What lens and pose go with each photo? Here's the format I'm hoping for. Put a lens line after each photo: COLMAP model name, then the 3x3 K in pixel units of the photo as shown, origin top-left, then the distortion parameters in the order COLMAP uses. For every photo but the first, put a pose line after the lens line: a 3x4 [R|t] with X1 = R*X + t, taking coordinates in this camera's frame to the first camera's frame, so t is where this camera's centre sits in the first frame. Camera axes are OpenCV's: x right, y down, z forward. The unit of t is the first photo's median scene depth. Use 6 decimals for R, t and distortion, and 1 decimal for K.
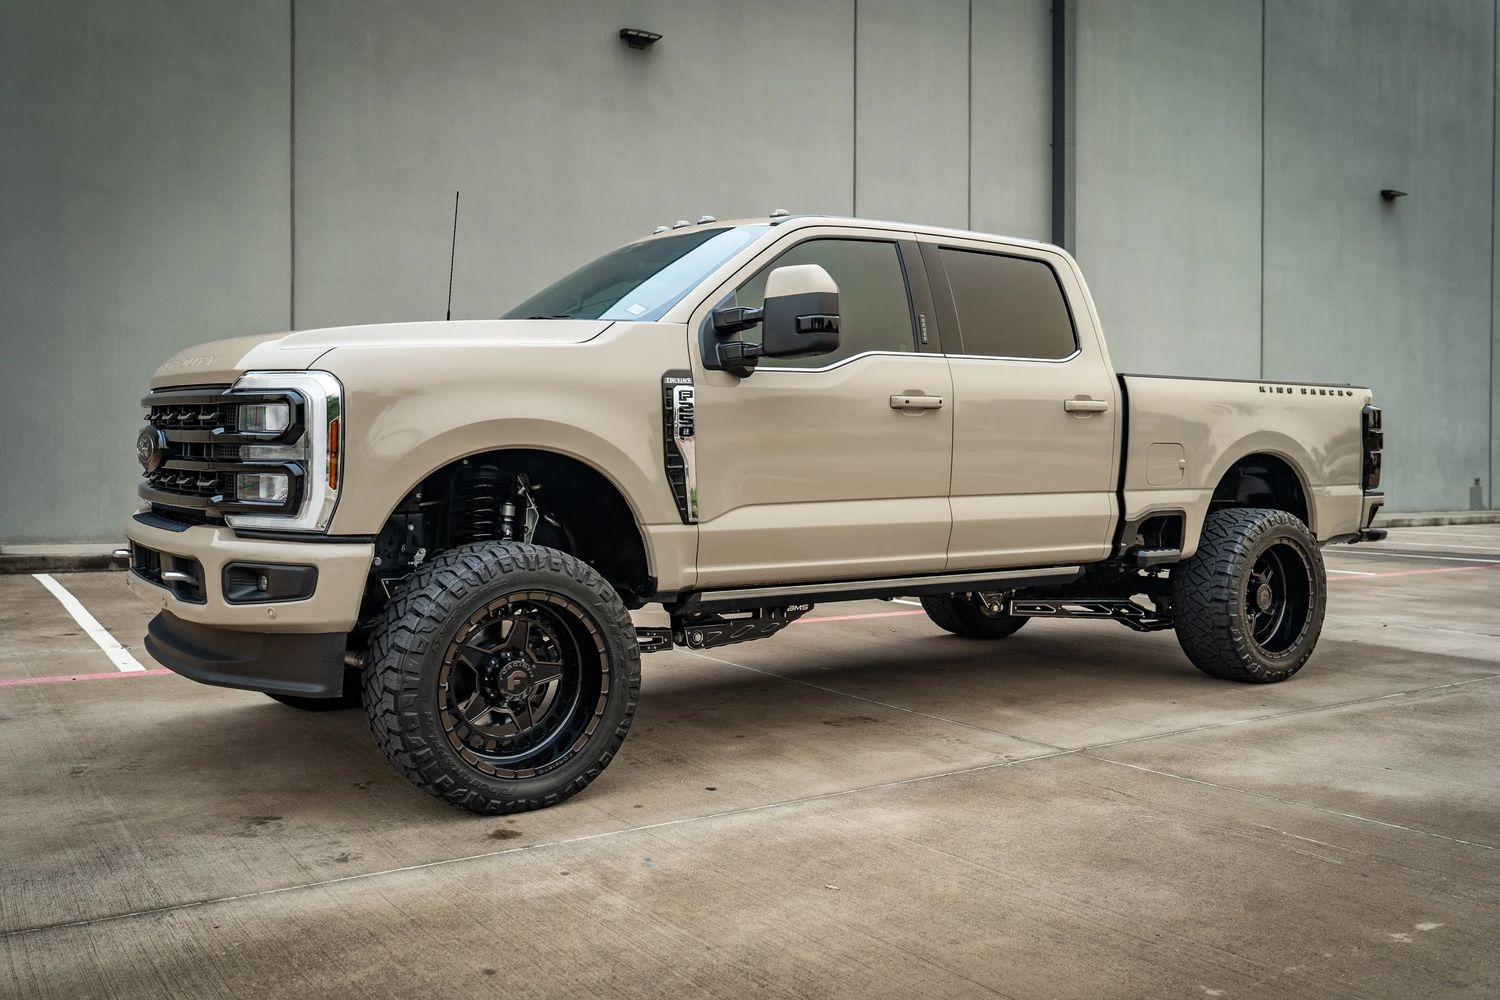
lens RADIAL K [[1330.2, 0, 750.0], [0, 1330.2, 500.0], [0, 0, 1]] dist [-0.013775, 0.008251]
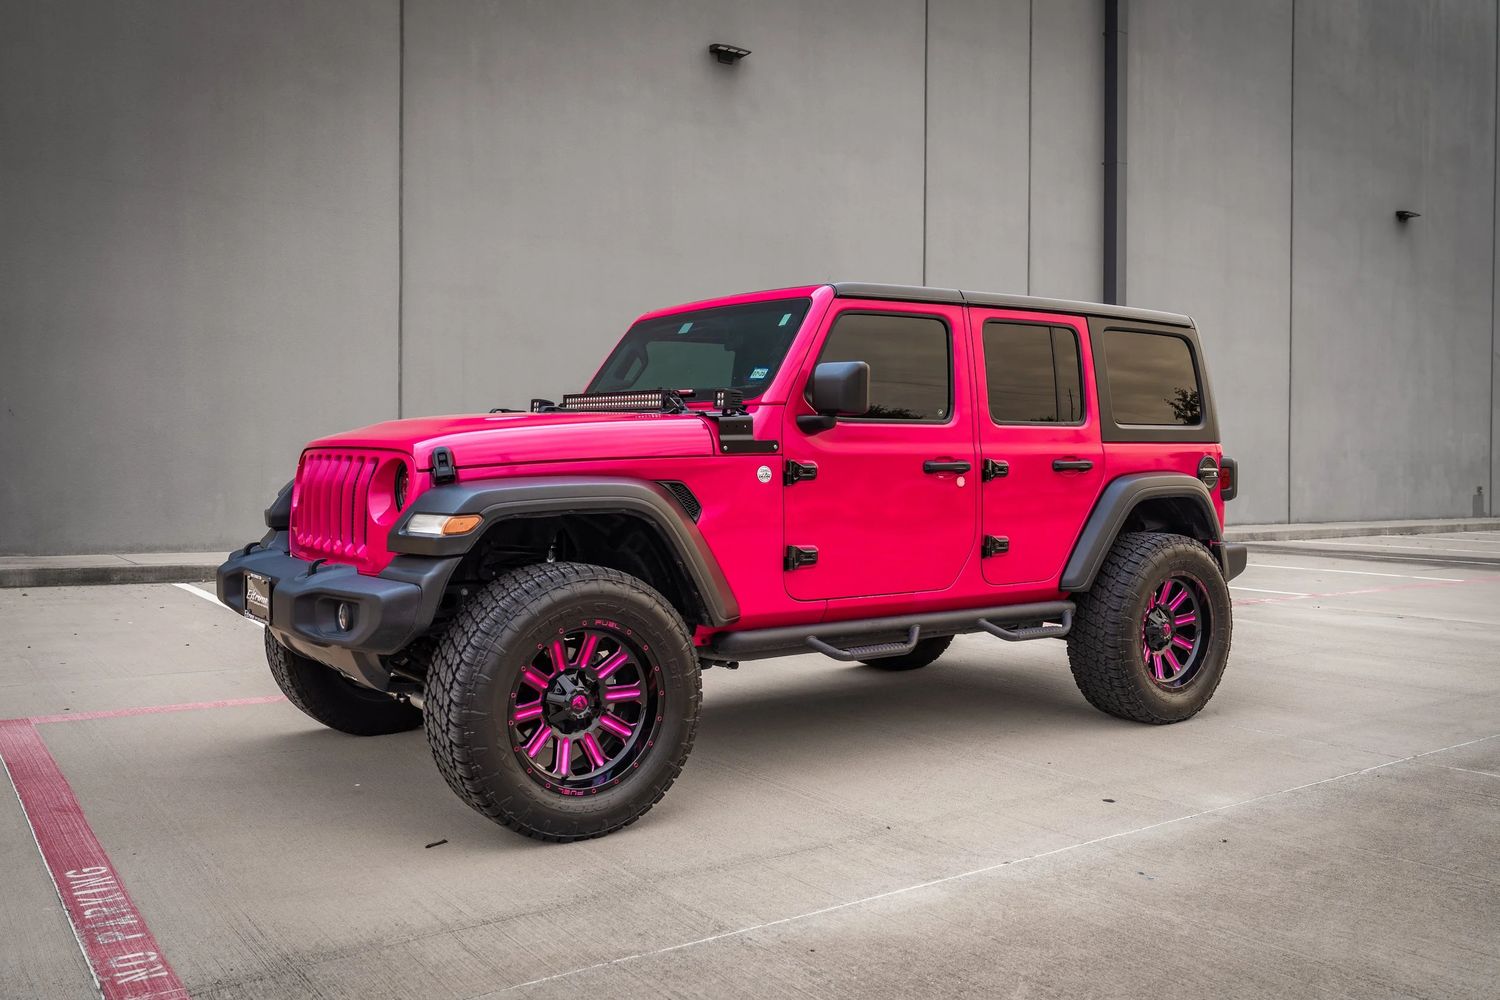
lens RADIAL K [[1304.0, 0, 750.0], [0, 1304.0, 500.0], [0, 0, 1]] dist [-0.012706, 0.007989]
pose [[0.998686, 0.001405, 0.051225, -0.227838], [-0.001281, 0.999996, -0.002457, -0.007021], [-0.051228, 0.002388, 0.998684, 0.009285]]
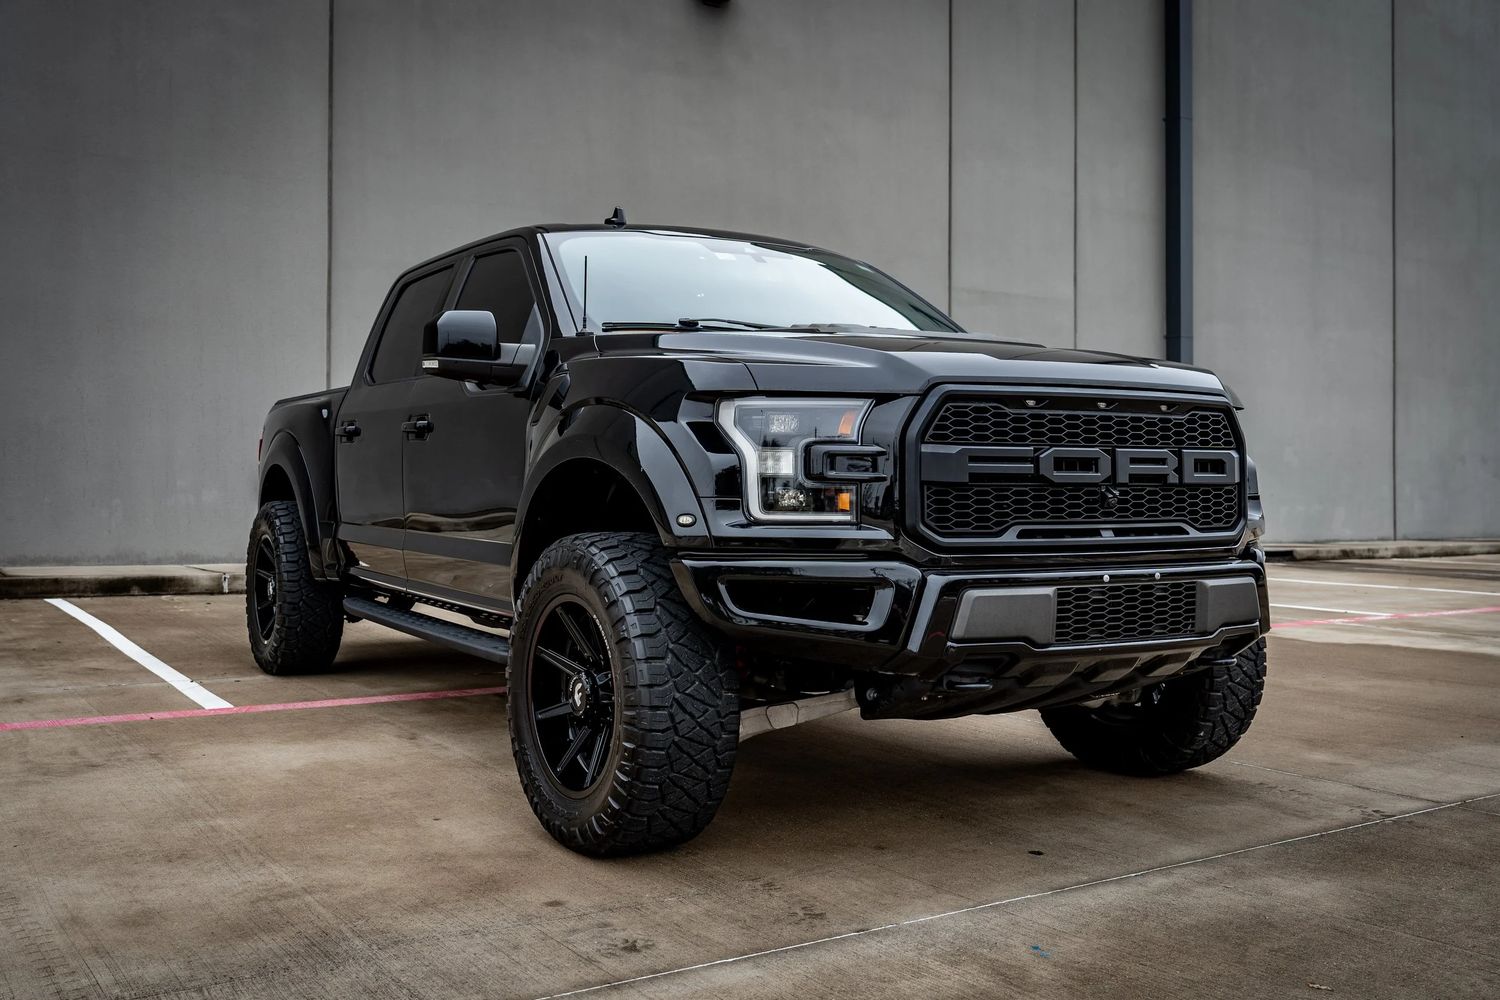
lens RADIAL K [[1450.7, 0, 735.4], [0, 1450.7, 496.4], [0, 0, 1]] dist [-0.009828, 0.003563]
pose [[0.999997, -0.000199, -0.002629, -0.130547], [0.000135, 0.999697, -0.024610, 0.018115], [0.002633, 0.024609, 0.999694, 0.090022]]
